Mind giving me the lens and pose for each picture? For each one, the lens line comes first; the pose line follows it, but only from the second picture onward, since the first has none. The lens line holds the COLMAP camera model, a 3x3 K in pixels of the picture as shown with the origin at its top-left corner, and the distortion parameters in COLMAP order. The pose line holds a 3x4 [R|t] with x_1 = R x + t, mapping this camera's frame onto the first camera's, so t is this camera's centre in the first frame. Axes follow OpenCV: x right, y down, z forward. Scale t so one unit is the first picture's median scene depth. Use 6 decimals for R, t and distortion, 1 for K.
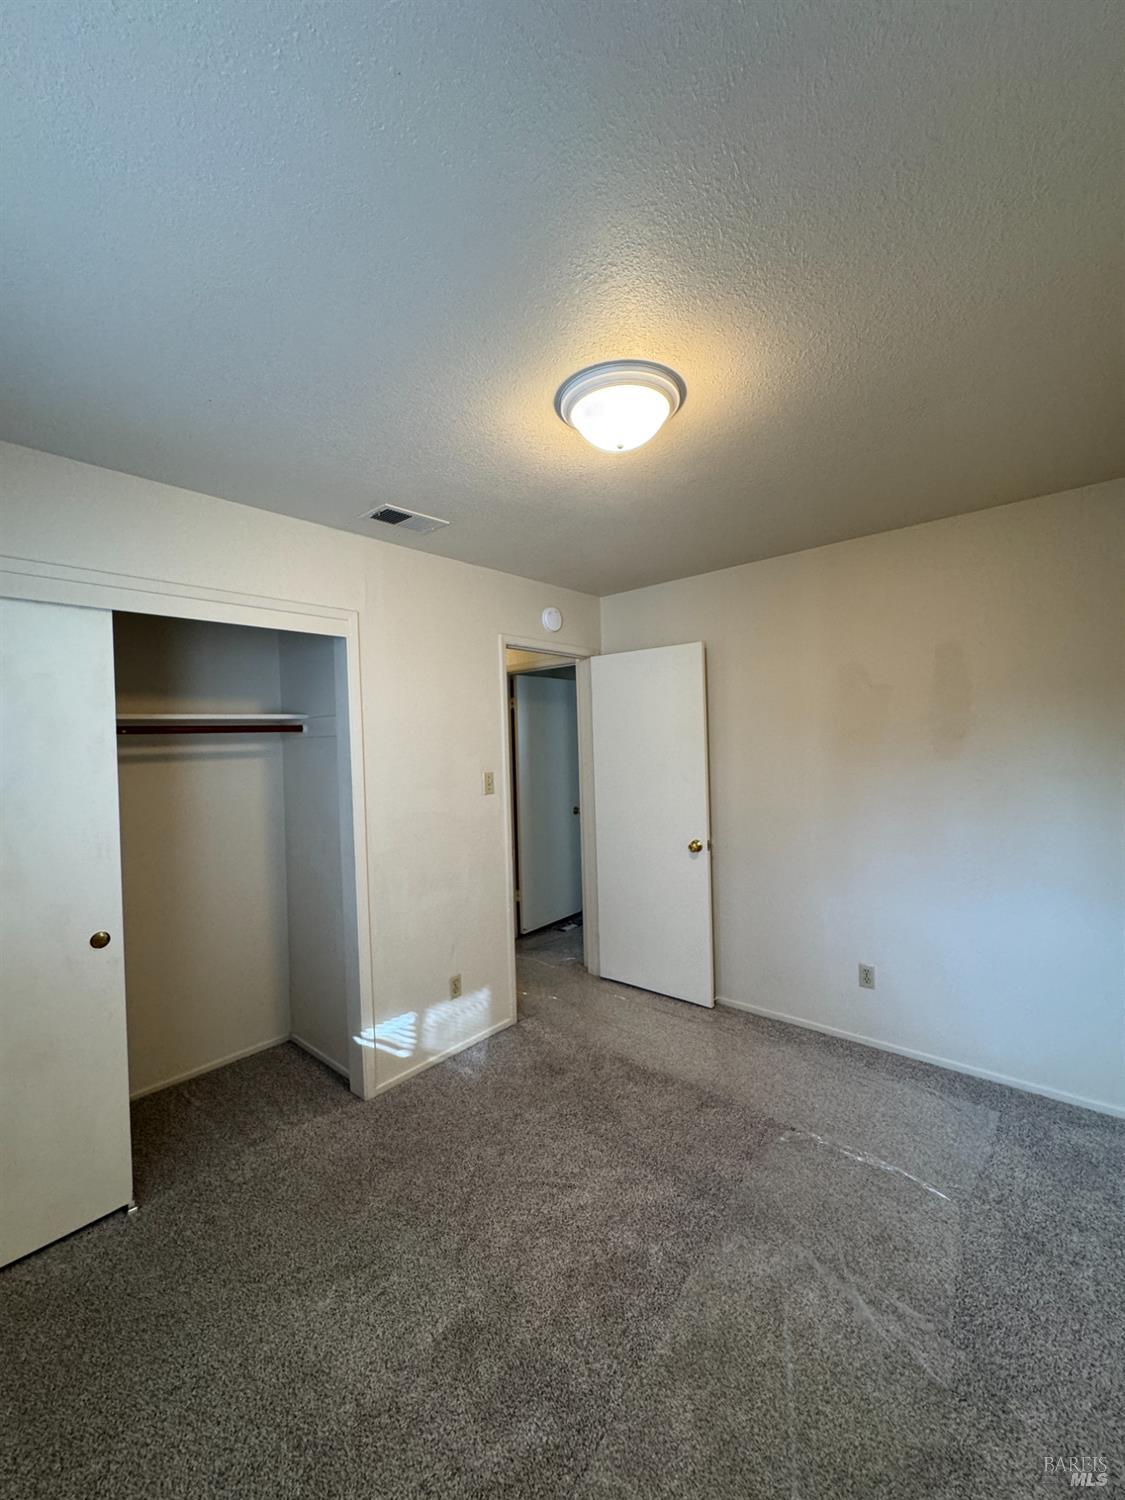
lens RADIAL K [[596.9, 0, 563.6], [0, 596.9, 746.5], [0, 0, 1]] dist [-0.000640, 0.000077]
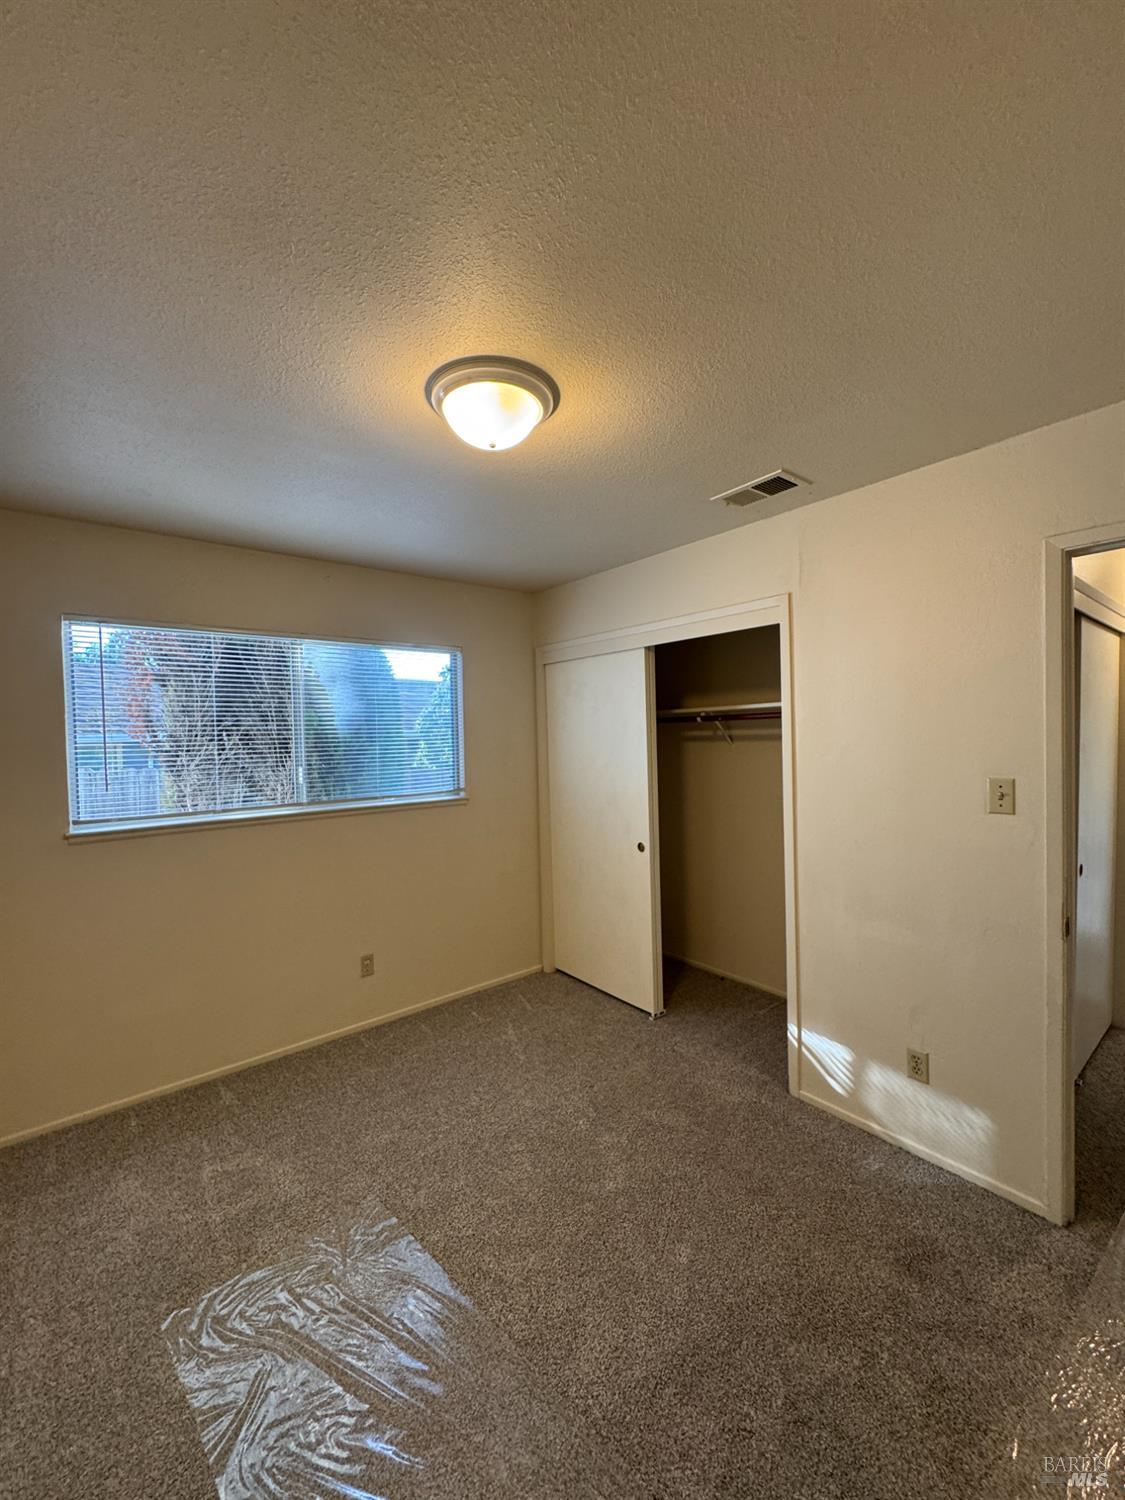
lens RADIAL K [[580.2, 0, 551.1], [0, 580.2, 749.0], [0, 0, 1]] dist [-0.001913, -0.000308]
pose [[-0.163462, 0.053355, -0.985106, 0.609269], [0.012341, 0.998569, 0.052037, -0.027159], [0.986472, -0.003652, -0.163887, 0.727351]]
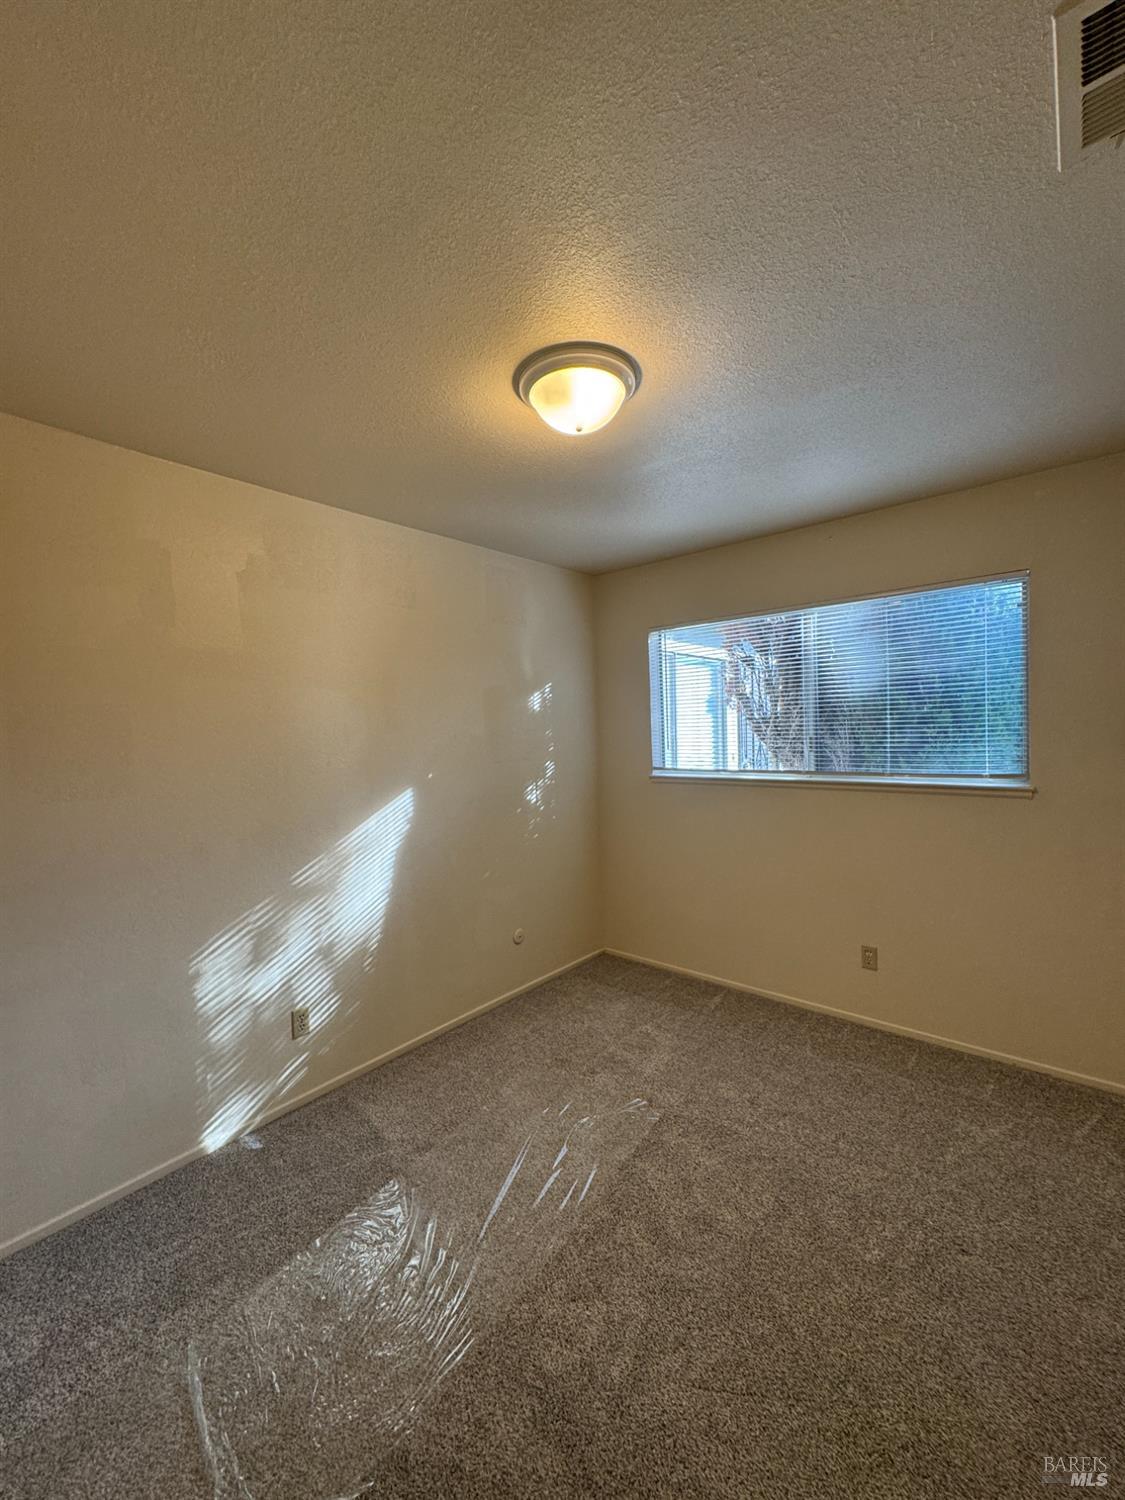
lens RADIAL K [[603.3, 0, 601.2], [0, 603.3, 748.4], [0, 0, 1]] dist [-0.000609, 0.000303]
pose [[-0.996399, 0.062608, -0.057179, 0.113081], [0.059593, 0.996815, 0.052989, -0.004814], [0.060315, 0.049390, -0.996957, 1.174464]]
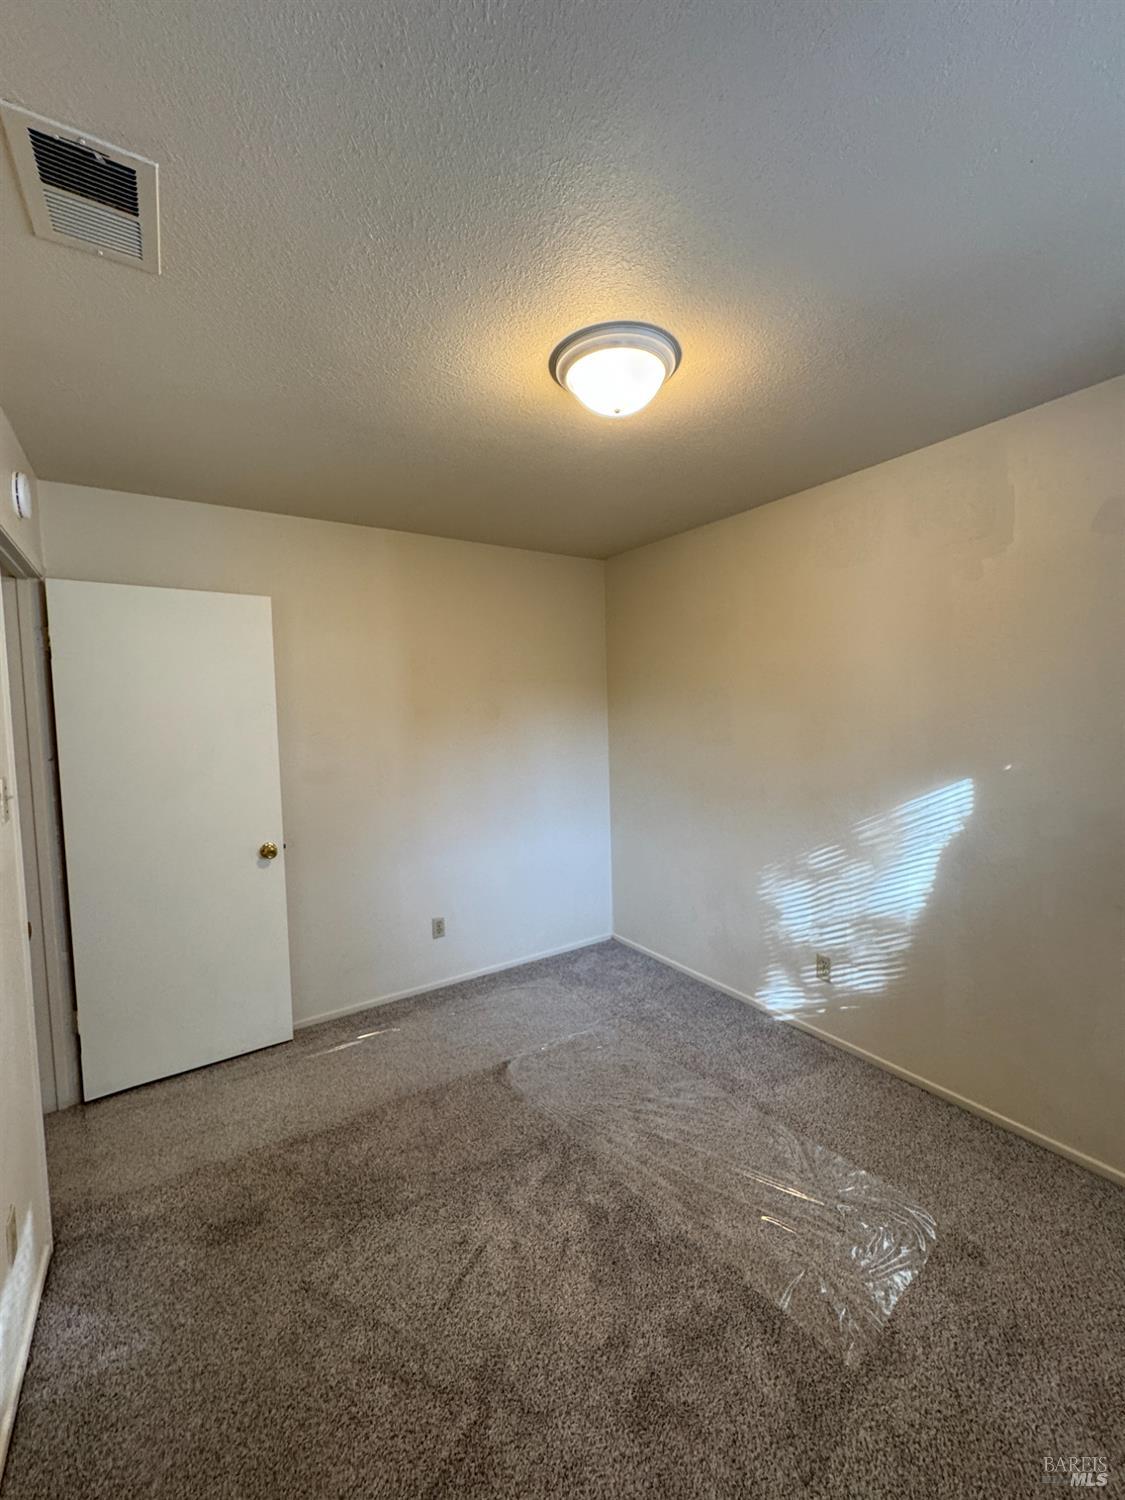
lens RADIAL K [[596.9, 0, 563.6], [0, 596.9, 746.5], [0, 0, 1]] dist [-0.000640, 0.000077]
pose [[0.271466, -0.033552, 0.961863, -0.531979], [0.025250, 0.999296, 0.027731, 0.016568], [-0.962117, 0.016759, 0.272122, 0.480173]]
